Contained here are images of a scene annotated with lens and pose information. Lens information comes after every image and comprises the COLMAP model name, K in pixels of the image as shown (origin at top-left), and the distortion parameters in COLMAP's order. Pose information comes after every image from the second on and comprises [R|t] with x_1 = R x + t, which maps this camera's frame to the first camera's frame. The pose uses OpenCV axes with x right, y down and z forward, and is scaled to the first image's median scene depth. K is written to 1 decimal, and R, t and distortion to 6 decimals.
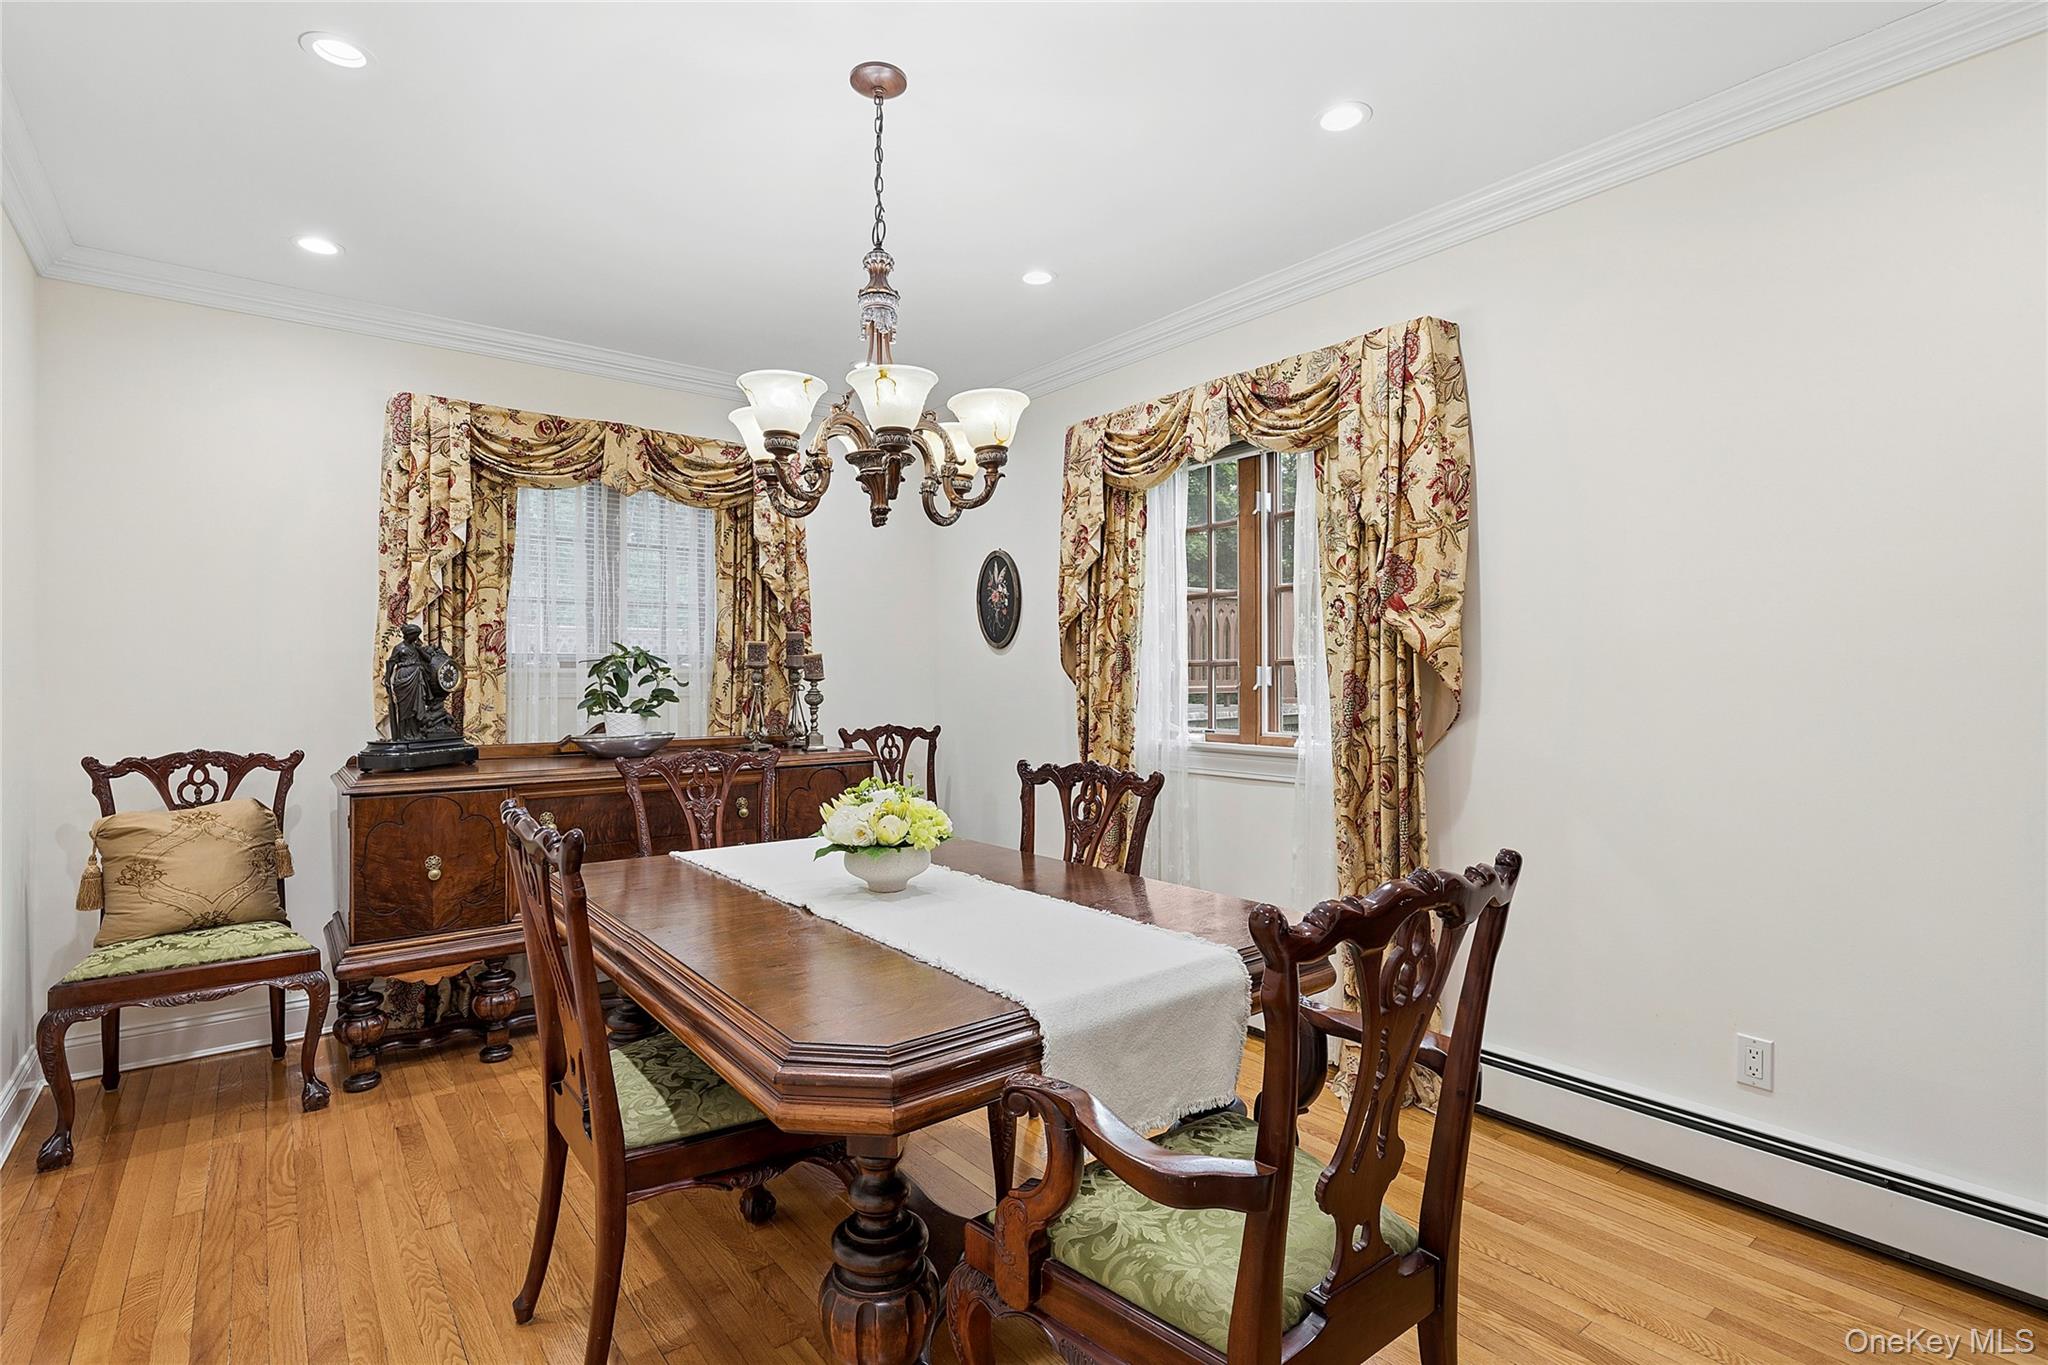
lens RADIAL K [[962.5, 0, 1026.9], [0, 962.5, 686.6], [0, 0, 1]] dist [-0.003850, -0.000342]
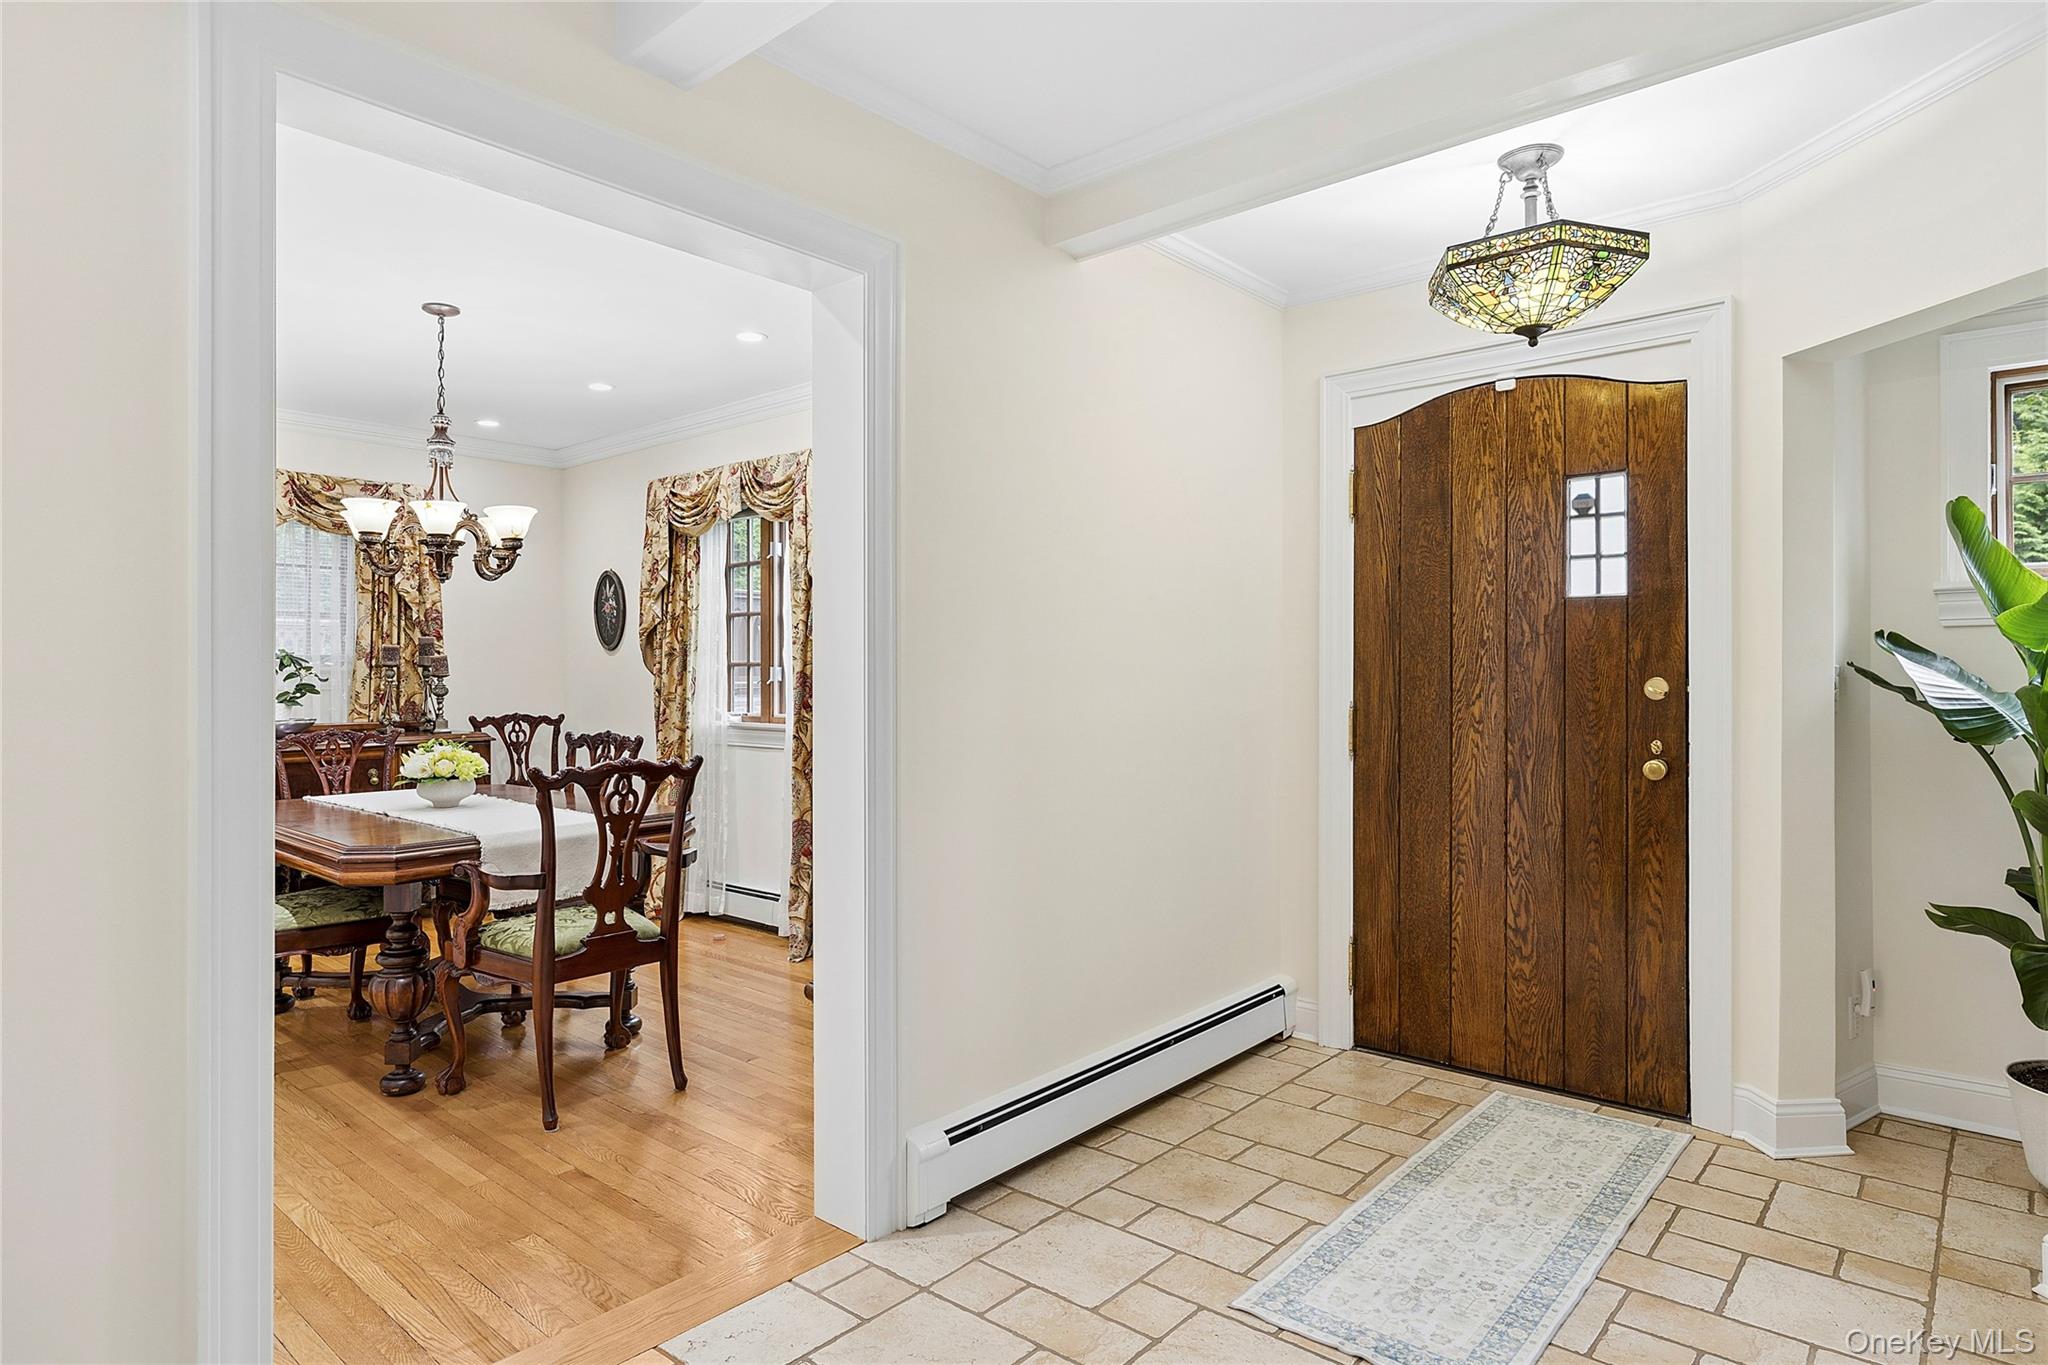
lens RADIAL K [[1142.8, 0, 1020.3], [0, 1142.8, 672.8], [0, 0, 1]] dist [0.007140, 0.000351]
pose [[0.984578, 0.000432, 0.174948, 0.275167], [0.000663, 0.999981, -0.006198, -0.001960], [-0.174947, 0.006218, 0.984558, -0.627601]]
